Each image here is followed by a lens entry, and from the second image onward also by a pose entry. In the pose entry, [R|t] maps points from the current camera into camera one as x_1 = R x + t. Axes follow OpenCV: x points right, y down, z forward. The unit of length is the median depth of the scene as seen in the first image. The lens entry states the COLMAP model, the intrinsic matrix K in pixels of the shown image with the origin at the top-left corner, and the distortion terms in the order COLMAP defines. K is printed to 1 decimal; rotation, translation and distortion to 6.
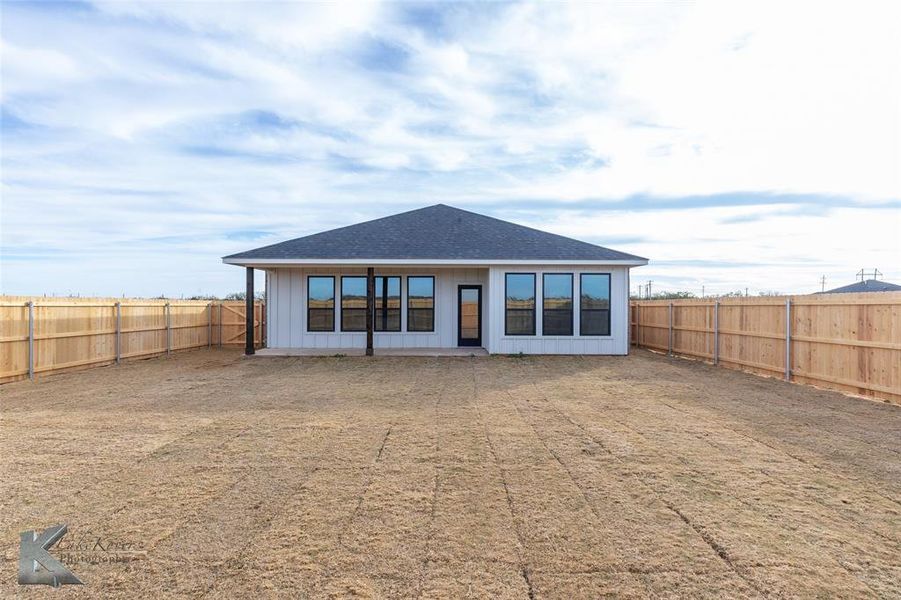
lens RADIAL K [[409.4, 0, 447.8], [0, 409.4, 298.8], [0, 0, 1]] dist [0.008045, -0.000203]
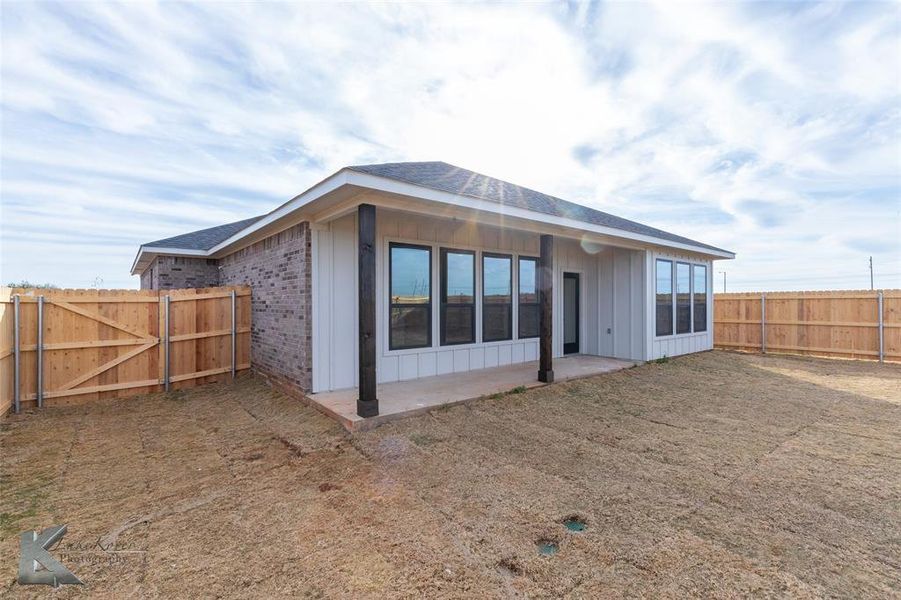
lens RADIAL K [[409.4, 0, 447.2], [0, 409.4, 304.3], [0, 0, 1]] dist [0.008045, -0.000203]
pose [[0.790802, -0.007239, 0.612030, -0.638587], [-0.003780, 0.999853, 0.016710, 0.013540], [-0.612061, -0.015528, 0.790658, 0.583369]]
